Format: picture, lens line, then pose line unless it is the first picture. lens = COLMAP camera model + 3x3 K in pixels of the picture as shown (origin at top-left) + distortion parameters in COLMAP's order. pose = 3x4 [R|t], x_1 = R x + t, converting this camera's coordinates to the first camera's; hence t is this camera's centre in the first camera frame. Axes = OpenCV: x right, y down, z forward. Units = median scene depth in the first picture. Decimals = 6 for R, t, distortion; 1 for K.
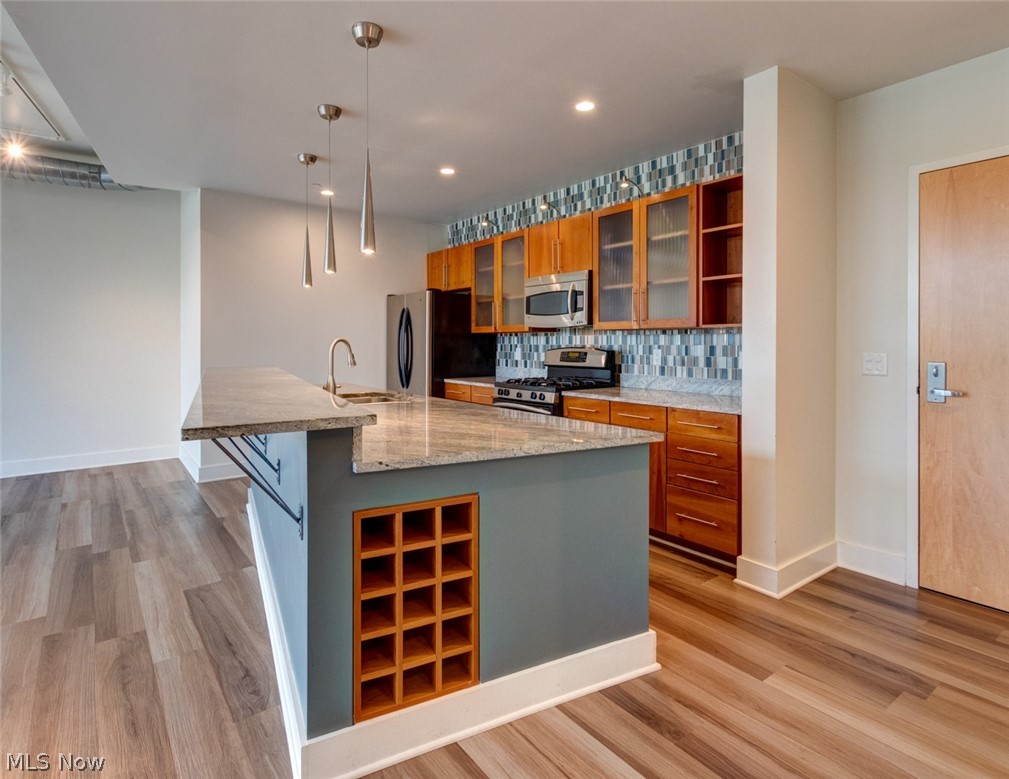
lens RADIAL K [[551.9, 0, 504.6], [0, 551.9, 346.2], [0, 0, 1]] dist [-0.000041, -0.000002]
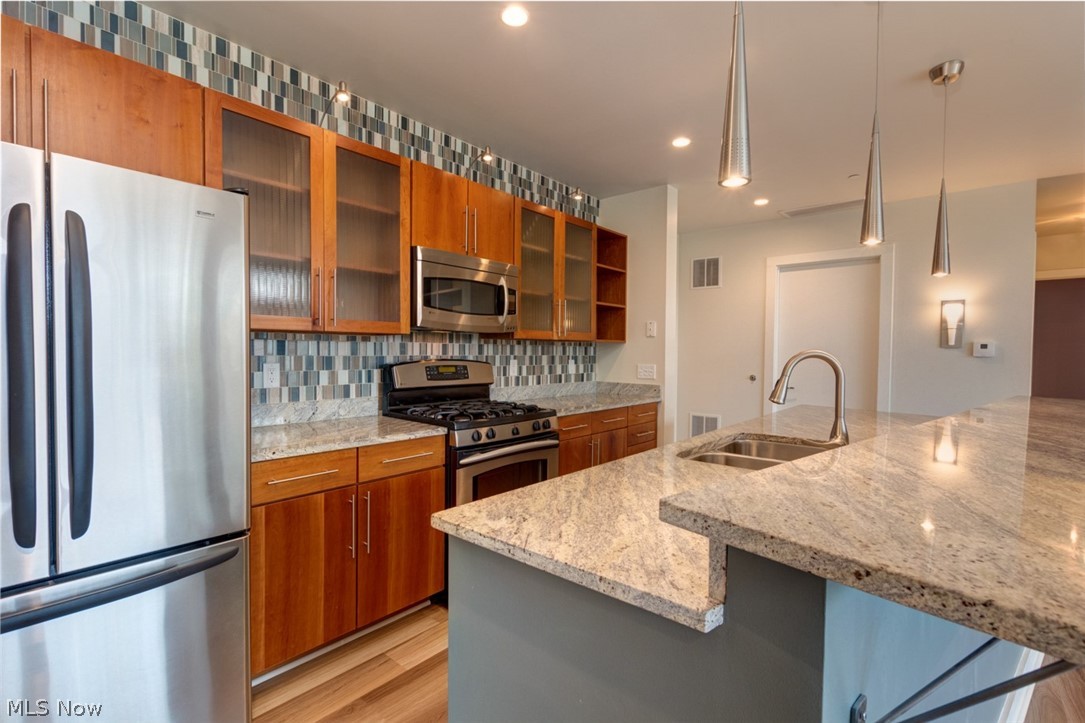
lens RADIAL K [[496.0, 0, 542.5], [0, 496.0, 361.5], [0, 0, 1]] dist [0.000682, -0.000006]
pose [[-0.221537, -0.024895, 0.974834, -0.565417], [-0.003336, 0.999688, 0.024772, -0.012573], [-0.975146, 0.002236, -0.221551, 1.086332]]
